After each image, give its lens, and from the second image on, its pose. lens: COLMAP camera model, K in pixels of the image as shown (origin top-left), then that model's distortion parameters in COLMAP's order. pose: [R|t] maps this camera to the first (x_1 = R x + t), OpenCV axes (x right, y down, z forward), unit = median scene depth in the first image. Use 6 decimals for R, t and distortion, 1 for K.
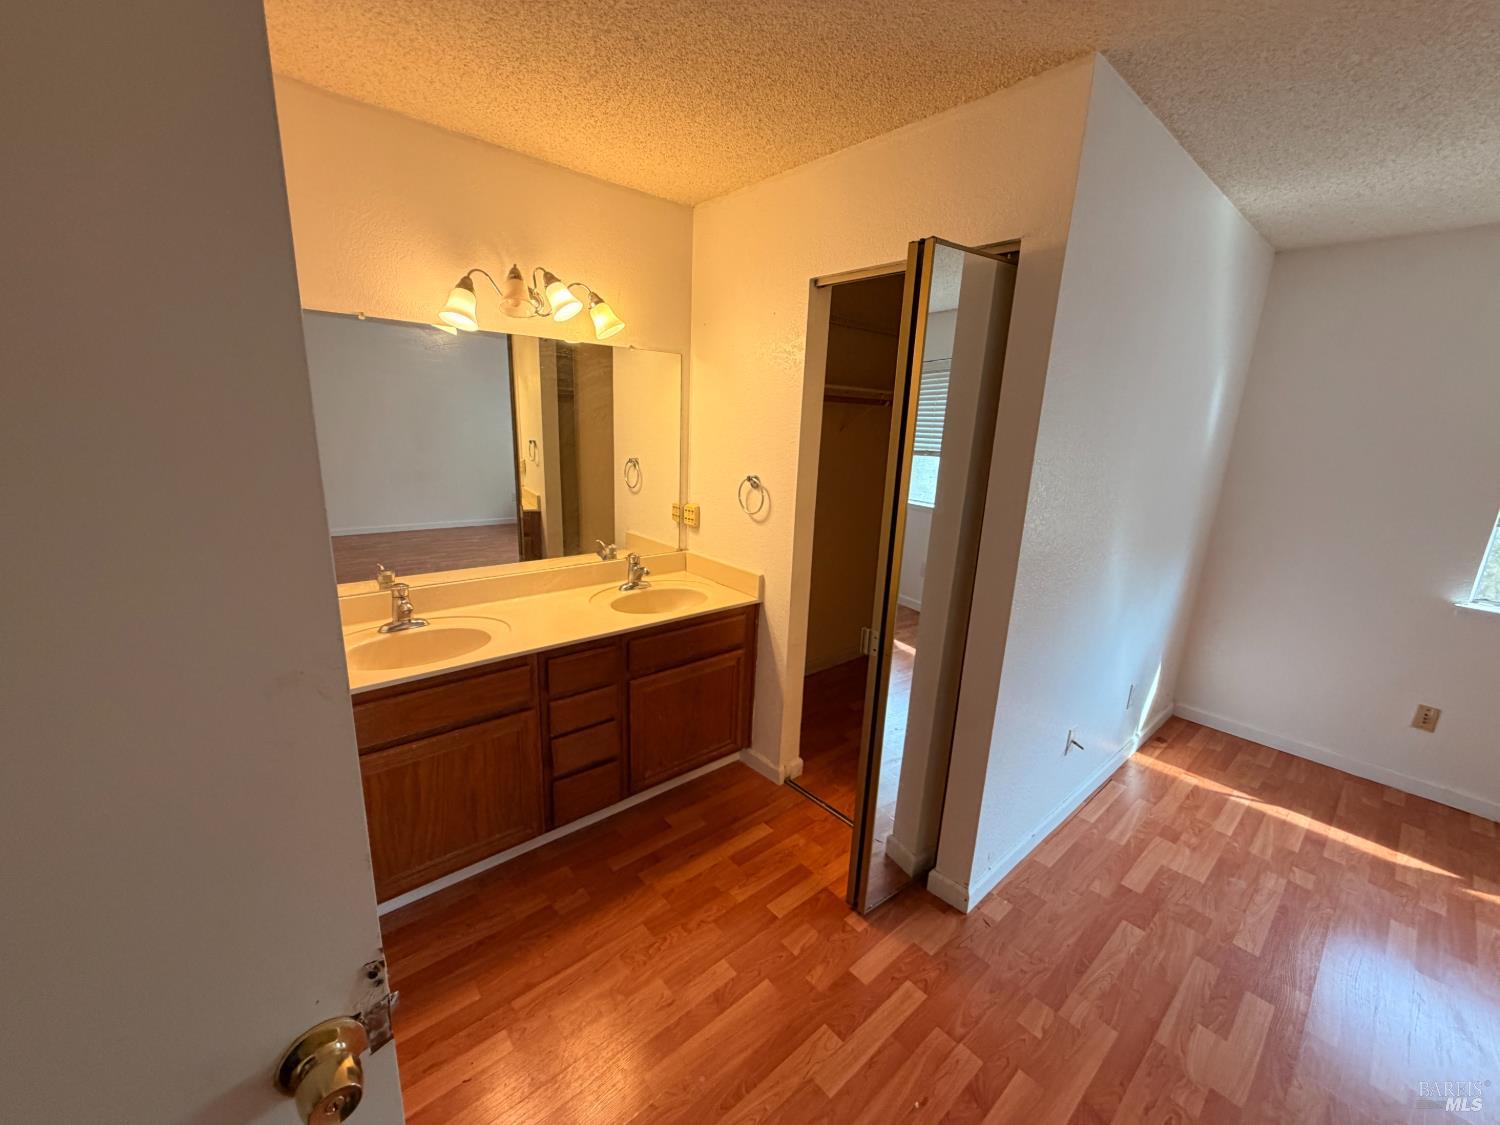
lens RADIAL K [[601.1, 0, 750.0], [0, 601.1, 562.5], [0, 0, 1]] dist [-0.000258, 0.000539]
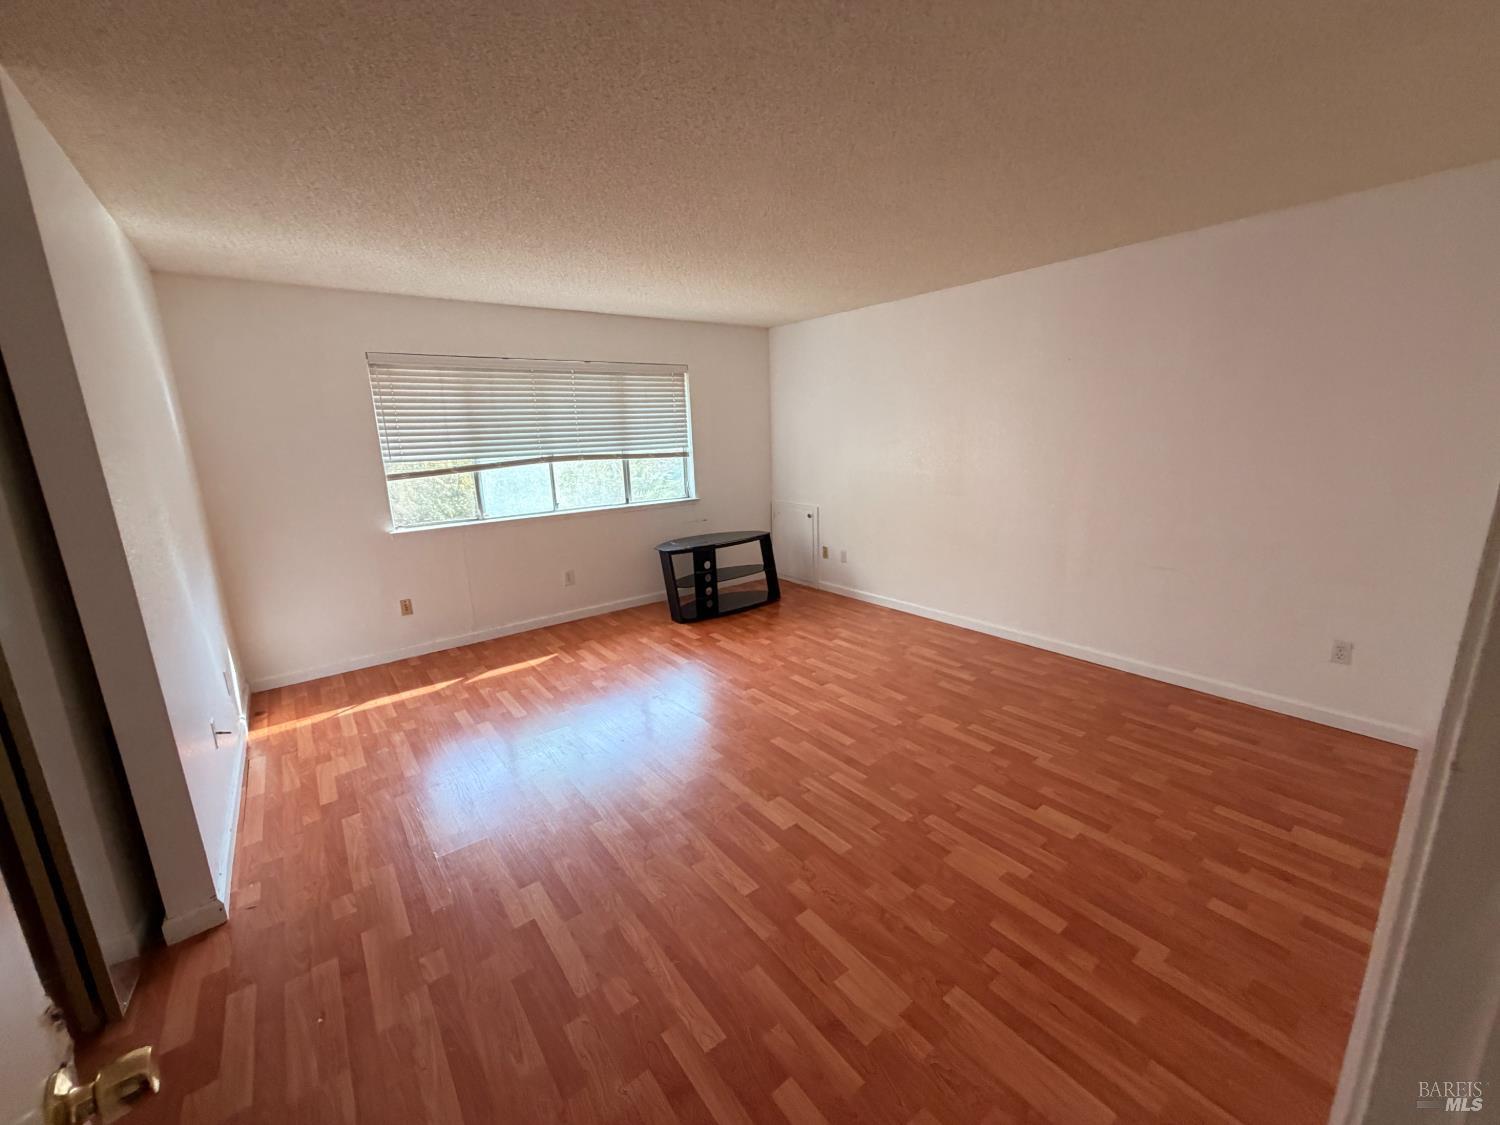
lens RADIAL K [[601.1, 0, 750.0], [0, 601.1, 562.5], [0, 0, 1]] dist [-0.000258, 0.000539]
pose [[0.057425, -0.261738, 0.963429, -0.324471], [0.268604, 0.933489, 0.237594, 0.023010], [-0.961537, 0.245138, 0.123909, -0.082459]]
